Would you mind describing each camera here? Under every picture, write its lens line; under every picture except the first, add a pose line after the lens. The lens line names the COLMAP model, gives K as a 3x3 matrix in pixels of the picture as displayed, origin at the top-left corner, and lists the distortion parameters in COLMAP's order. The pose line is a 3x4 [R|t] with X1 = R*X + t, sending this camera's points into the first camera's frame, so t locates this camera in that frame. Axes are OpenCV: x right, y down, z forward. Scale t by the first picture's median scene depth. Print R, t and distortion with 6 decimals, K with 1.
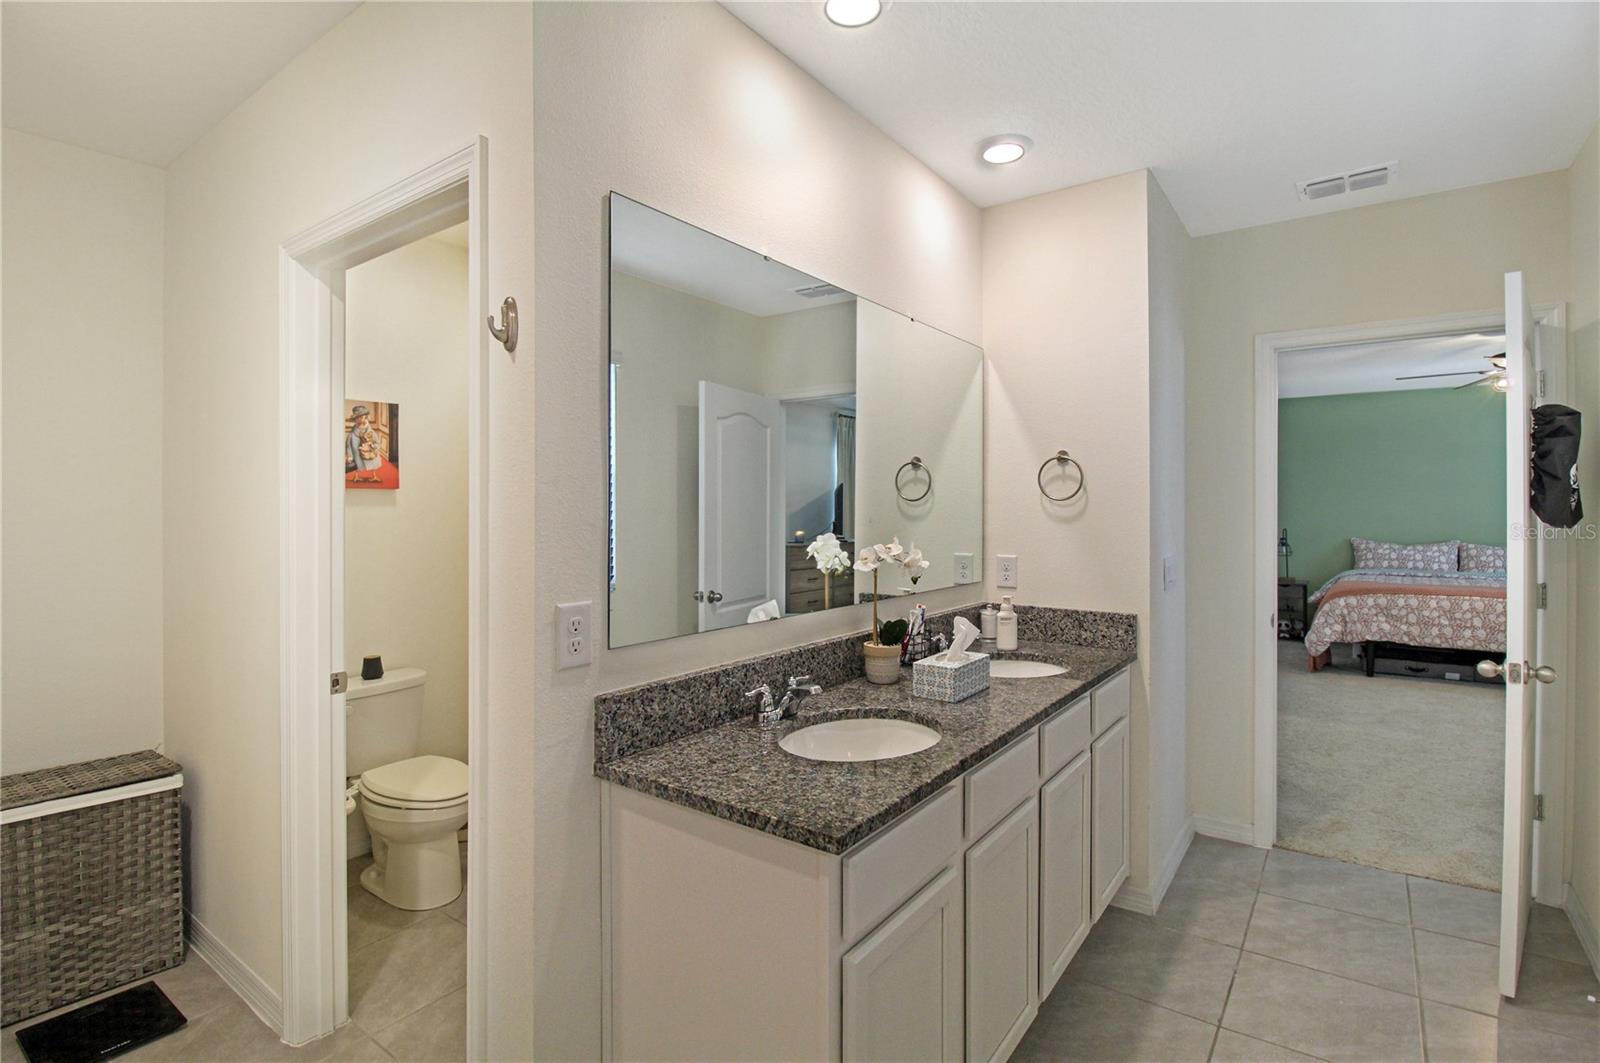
lens RADIAL K [[764.3, 0, 773.8], [0, 764.3, 520.0], [0, 0, 1]] dist [-0.012857, -0.006984]
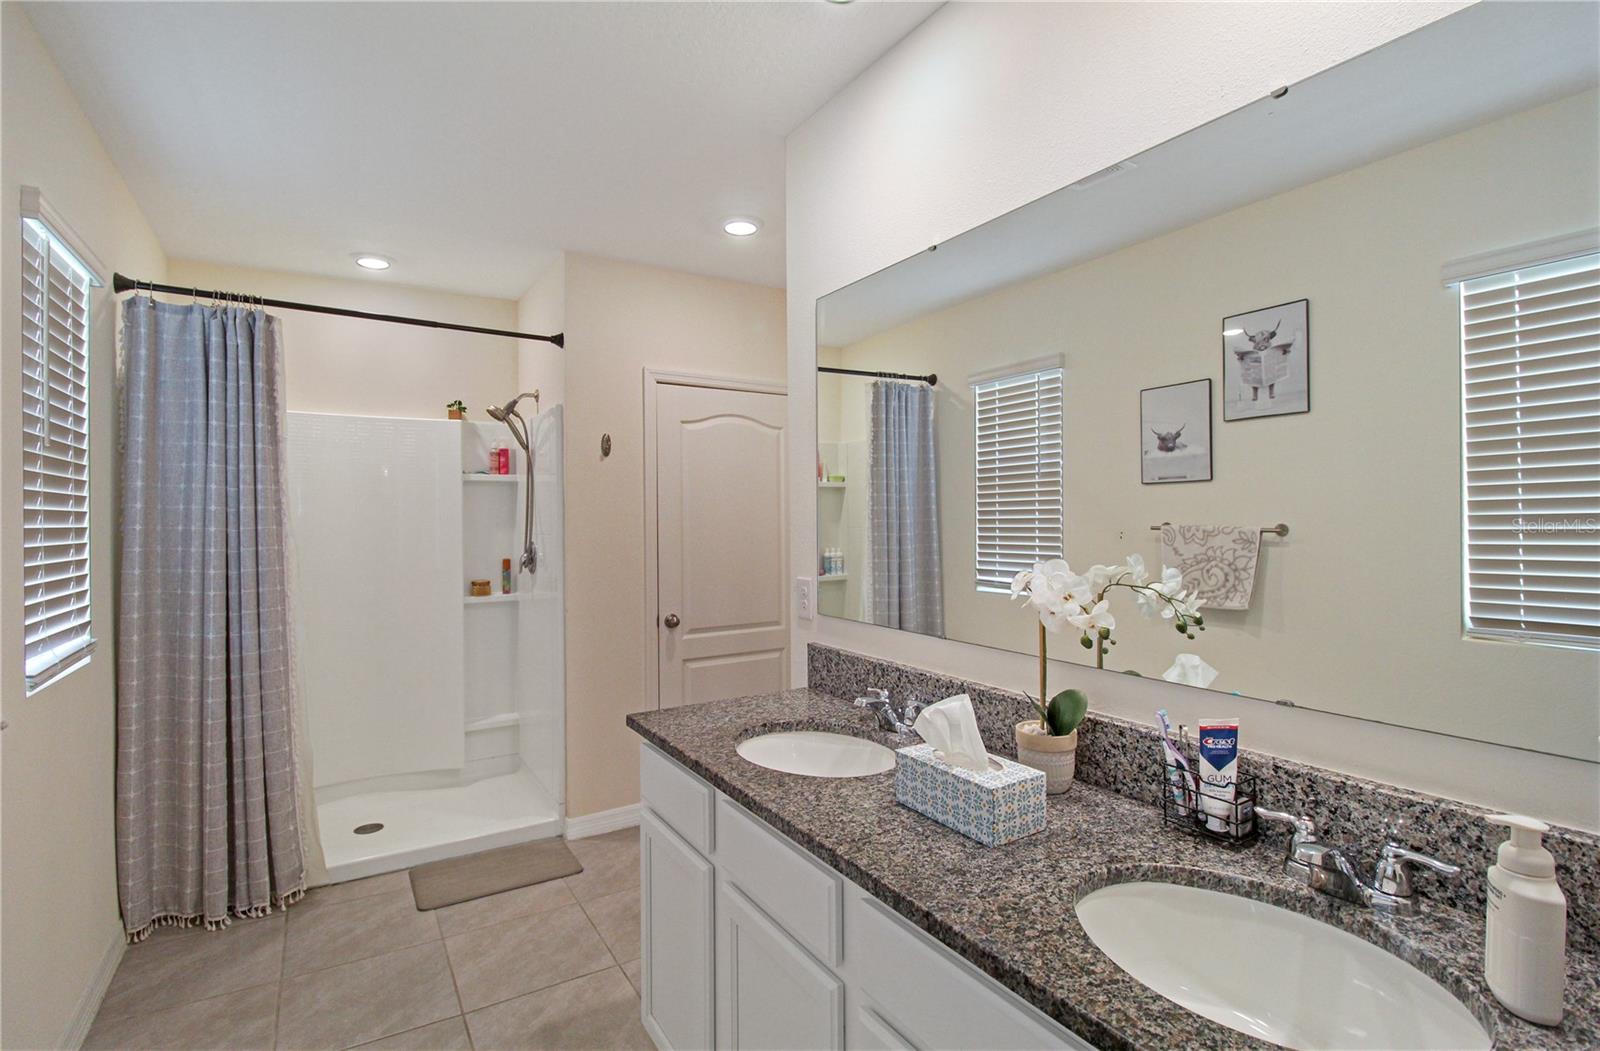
lens RADIAL K [[767.3, 0, 786.8], [0, 767.3, 513.5], [0, 0, 1]] dist [-0.015768, -0.003373]
pose [[-0.364202, -0.008668, -0.931280, 0.851065], [-0.024577, 0.999698, 0.000307, -0.009193], [0.930996, 0.023000, -0.364305, 1.093538]]
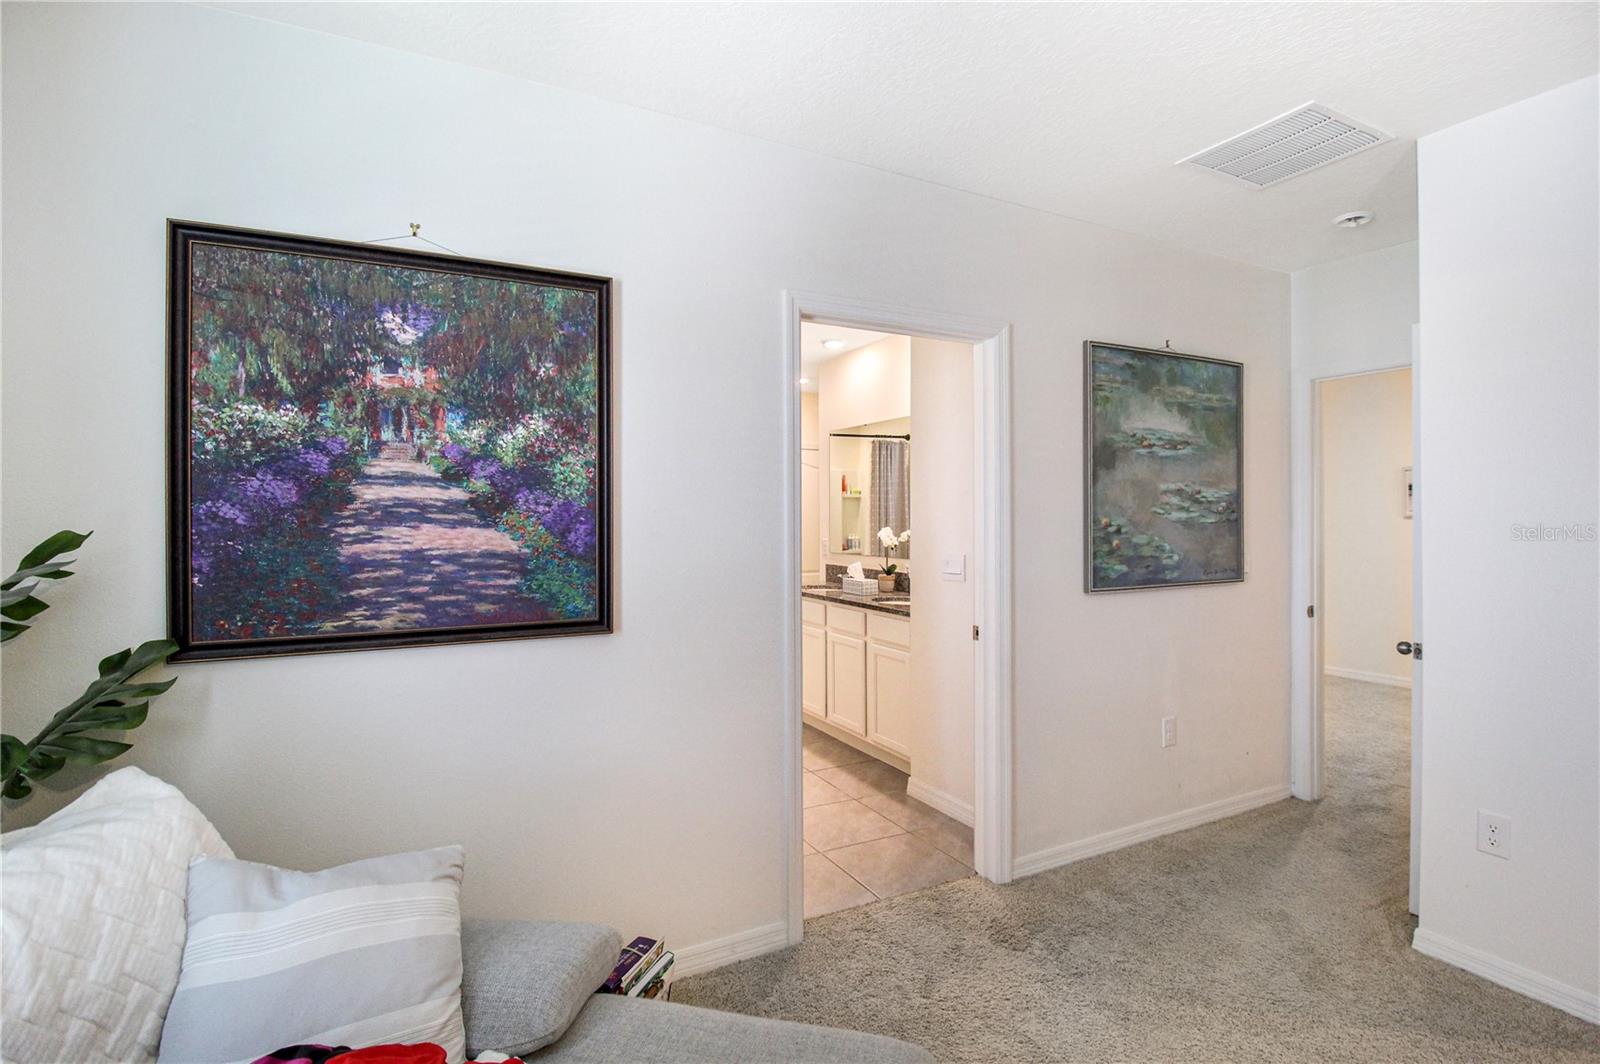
lens RADIAL K [[764.3, 0, 779.6], [0, 764.3, 522.2], [0, 0, 1]] dist [-0.012857, -0.006984]
pose [[-0.436312, 0.002927, -0.899791, 2.513456], [-0.027580, 0.999481, 0.016624, -0.021774], [0.899373, 0.032069, -0.436005, 1.834591]]
